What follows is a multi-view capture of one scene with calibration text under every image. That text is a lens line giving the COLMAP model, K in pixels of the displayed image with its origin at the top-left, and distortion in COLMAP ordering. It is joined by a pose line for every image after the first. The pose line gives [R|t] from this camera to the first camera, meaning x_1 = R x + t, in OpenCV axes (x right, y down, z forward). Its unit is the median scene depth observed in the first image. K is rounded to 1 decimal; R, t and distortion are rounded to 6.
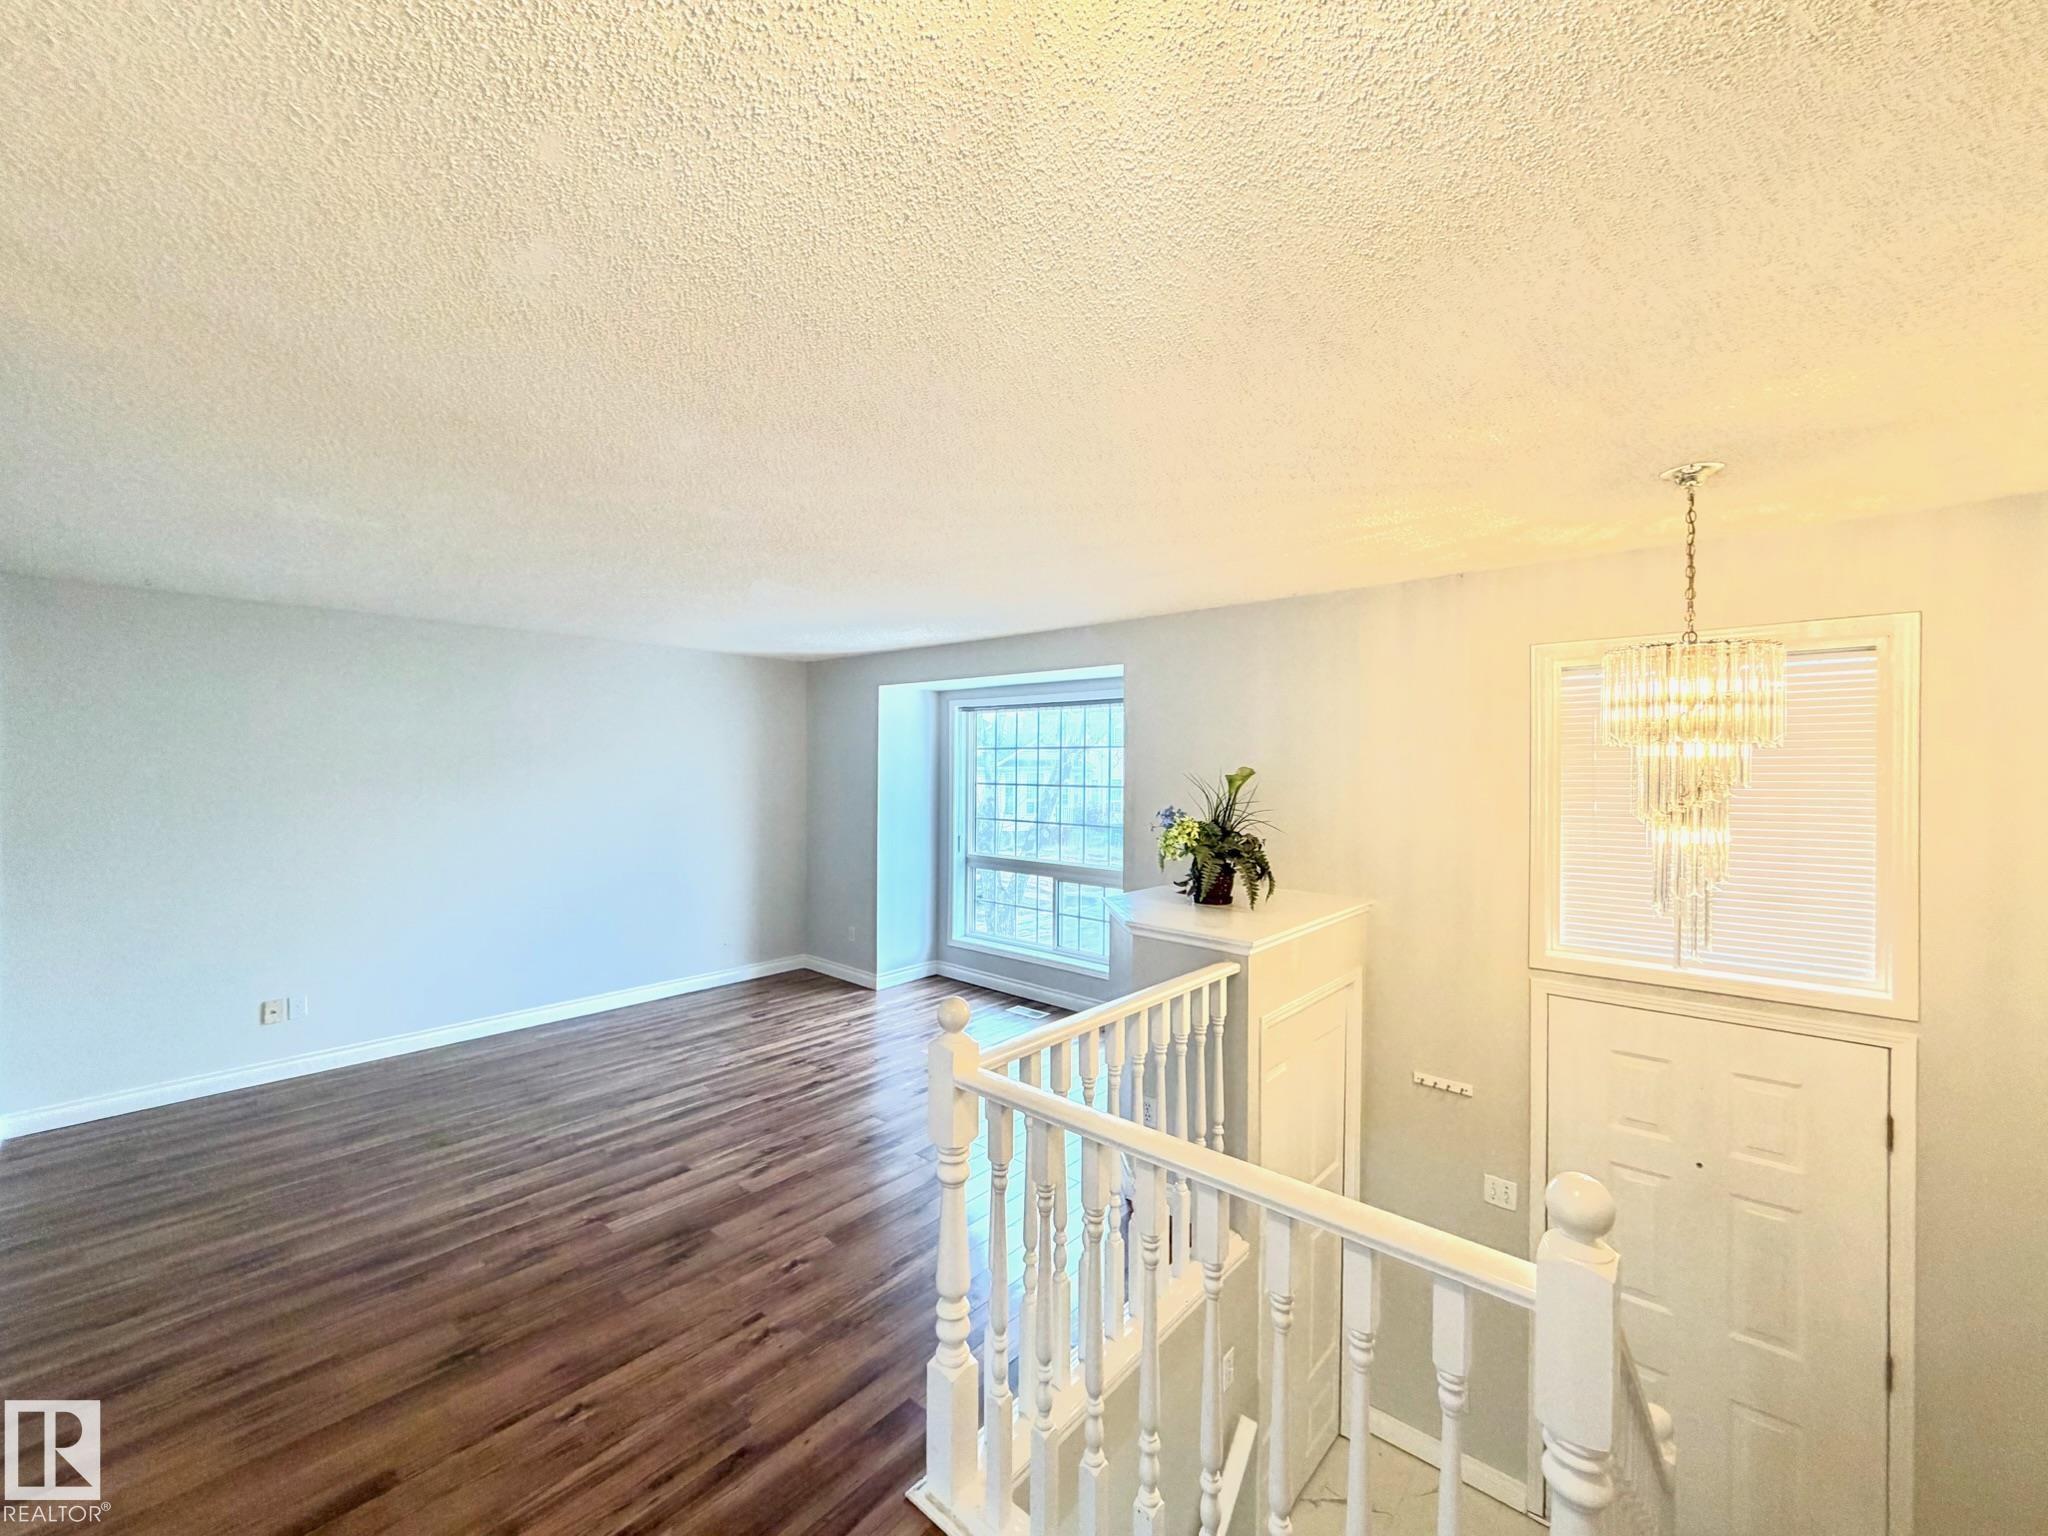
lens RADIAL K [[815.2, 0, 1017.9], [0, 815.2, 767.6], [0, 0, 1]] dist [-0.000135, 0.000234]
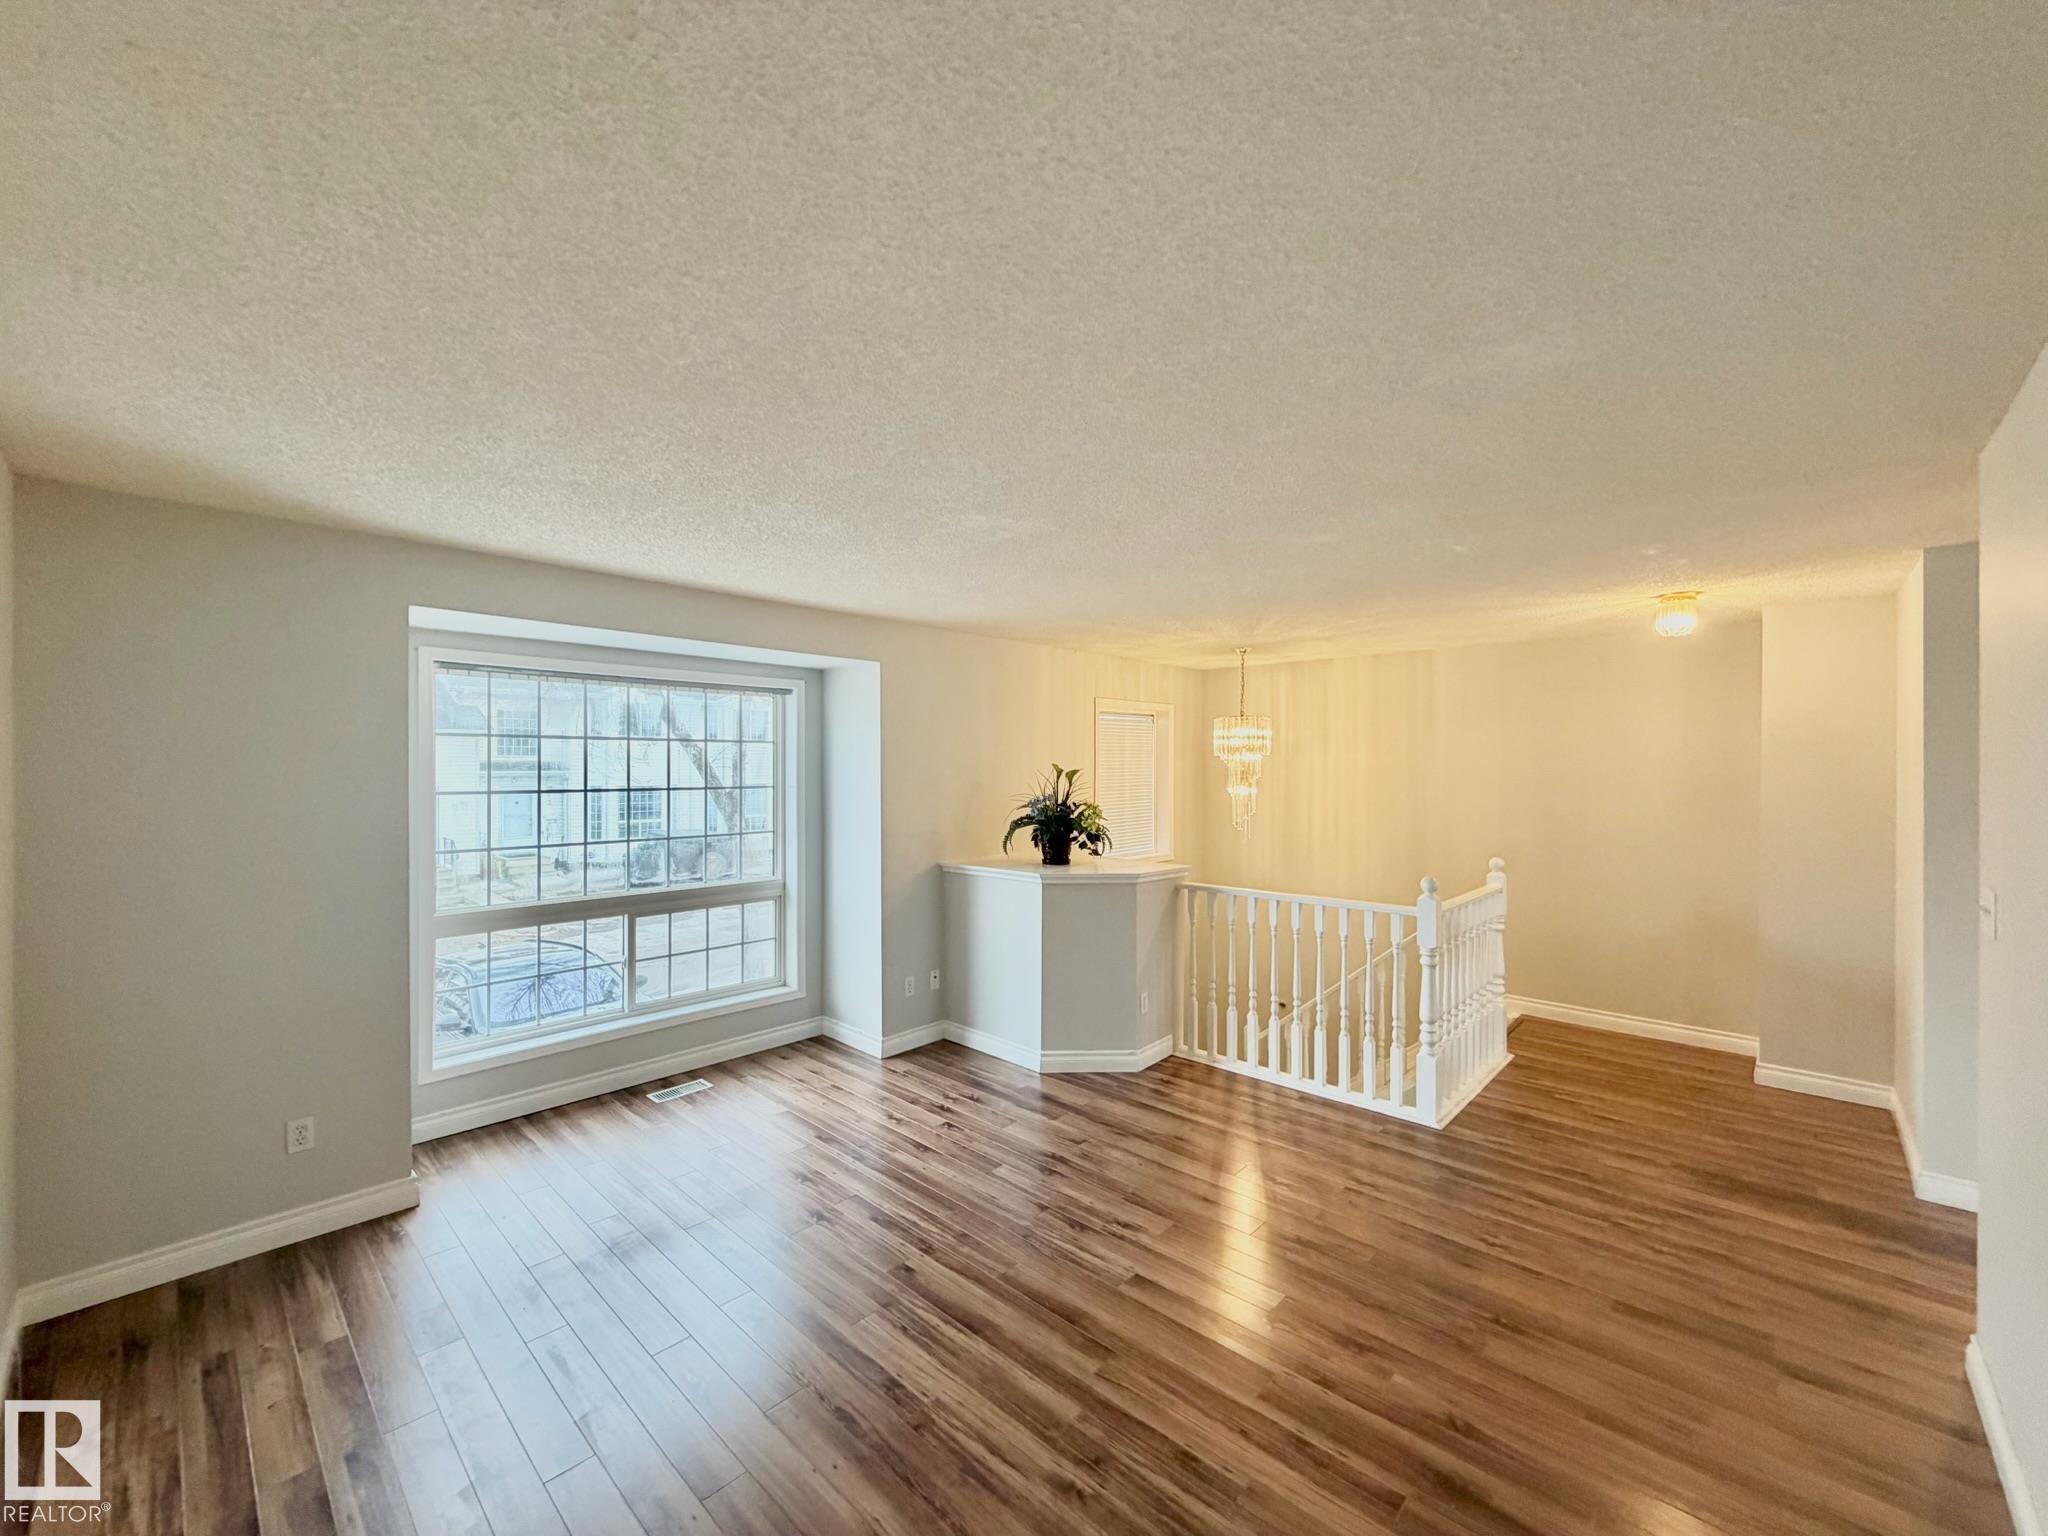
lens RADIAL K [[815.2, 0, 1017.9], [0, 815.2, 767.6], [0, 0, 1]] dist [-0.000135, 0.000234]
pose [[0.032807, -0.004757, 0.999450, -0.794529], [0.003532, 0.999983, 0.004644, -0.000883], [-0.999455, 0.003377, 0.032823, 0.724492]]
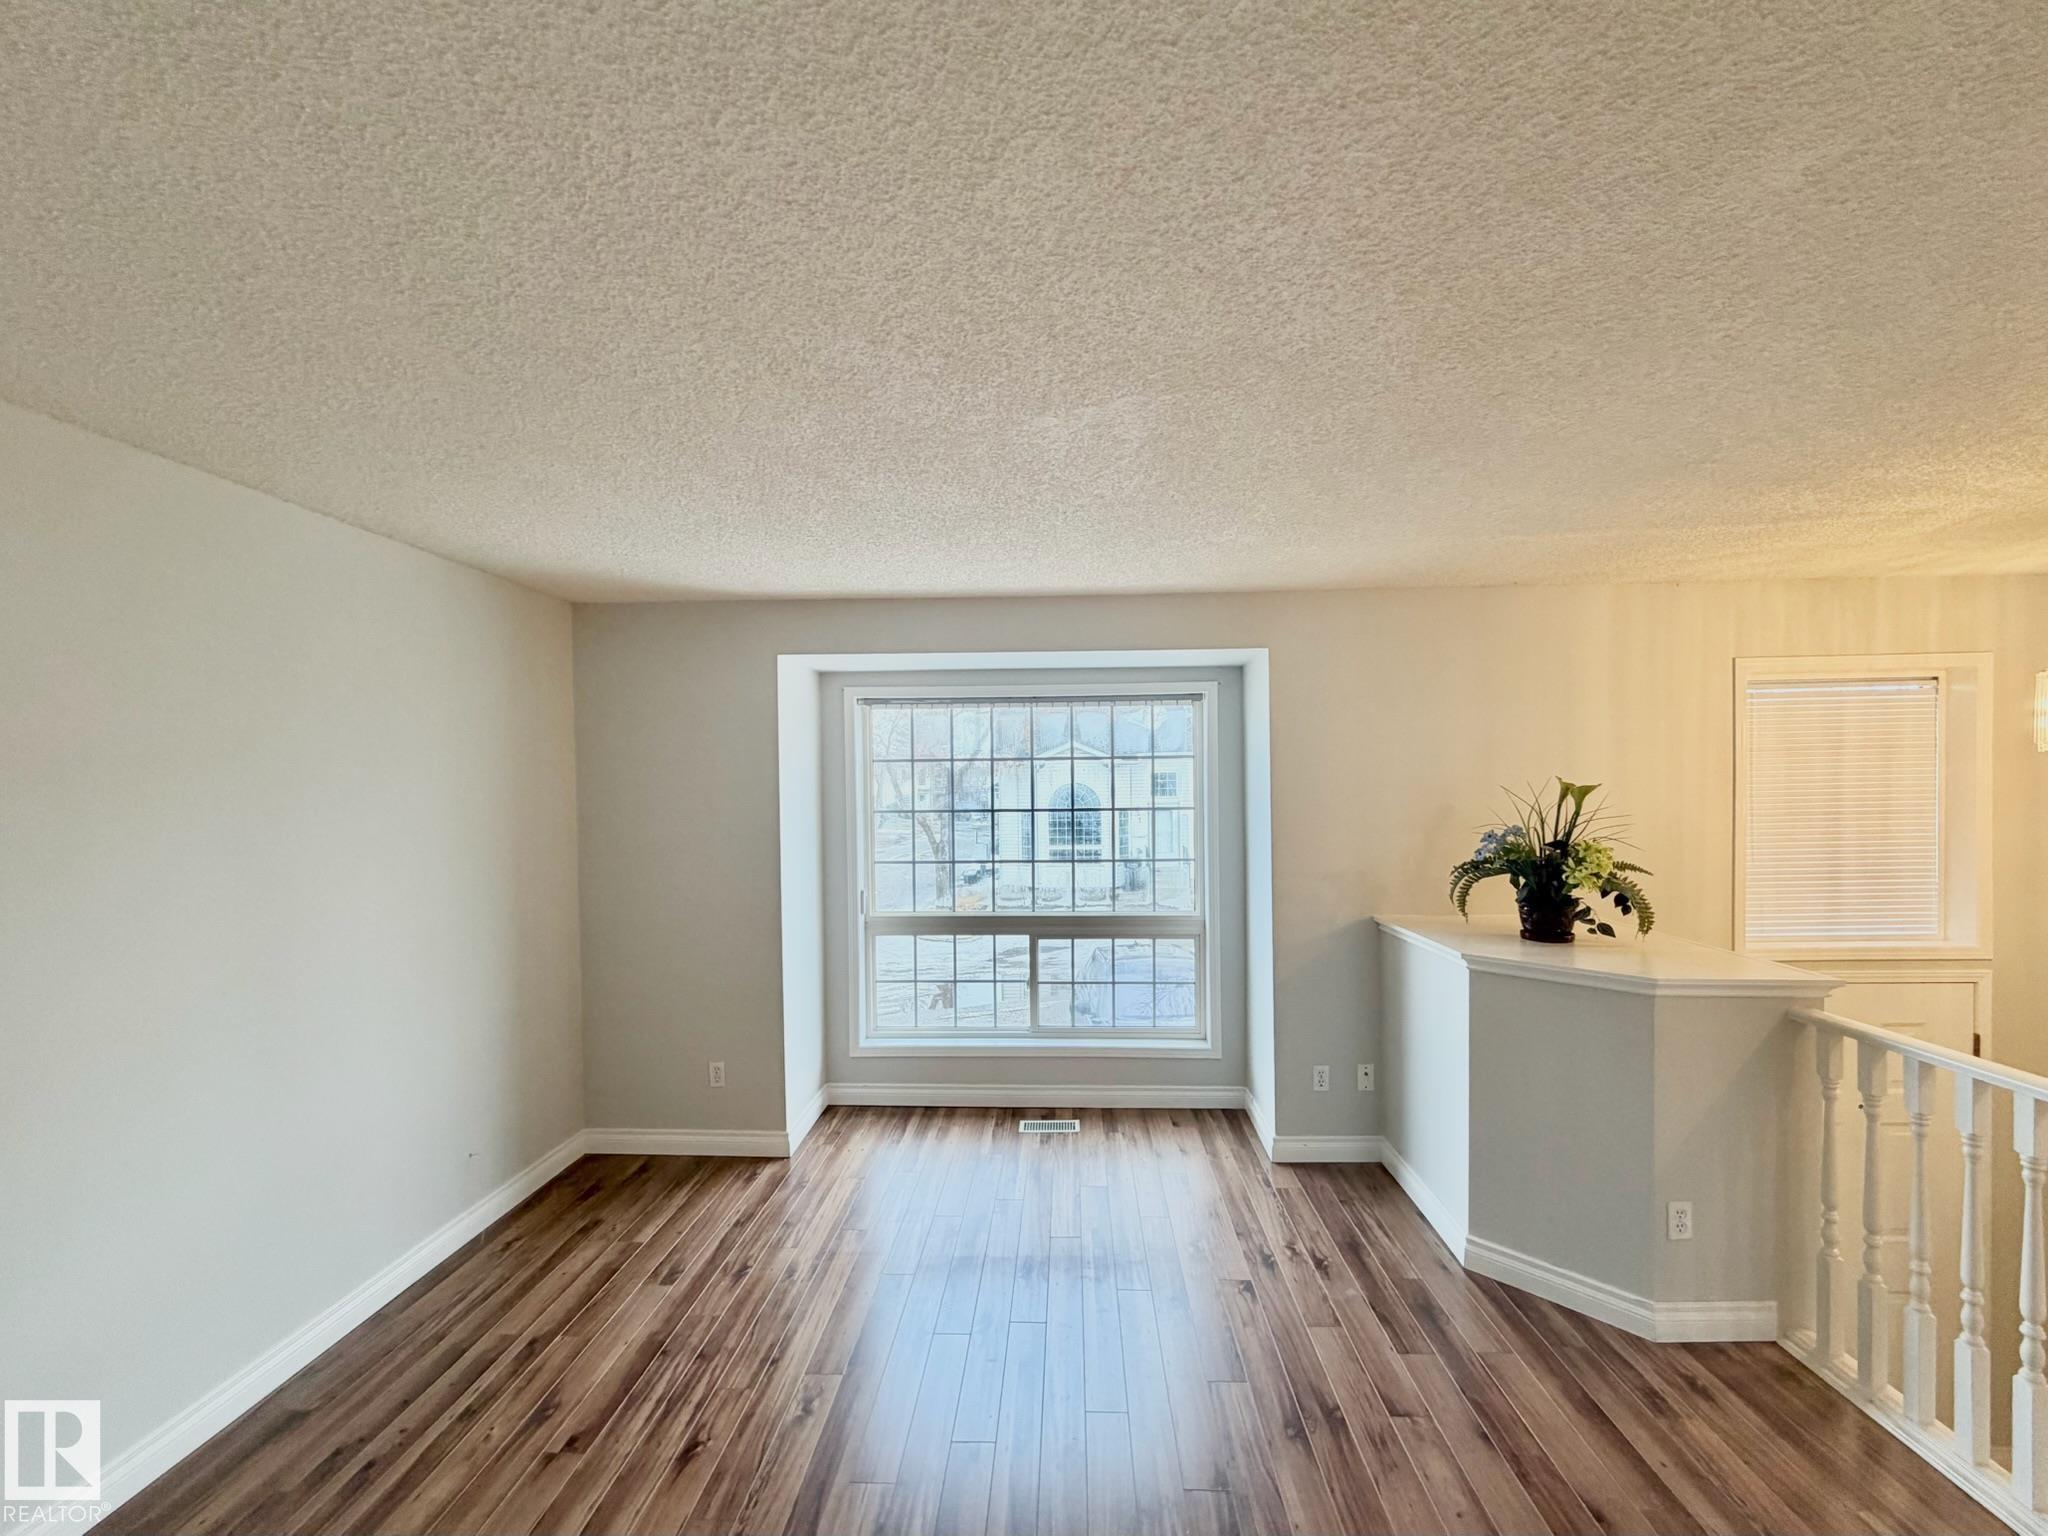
lens RADIAL K [[836.0, 0, 1034.0], [0, 836.0, 796.4], [0, 0, 1]] dist [0.000269, -0.000453]
pose [[0.772695, -0.020202, 0.634456, -0.501819], [0.016804, 0.999794, 0.011370, 0.000788], [-0.634555, 0.001876, 0.772875, 0.480321]]
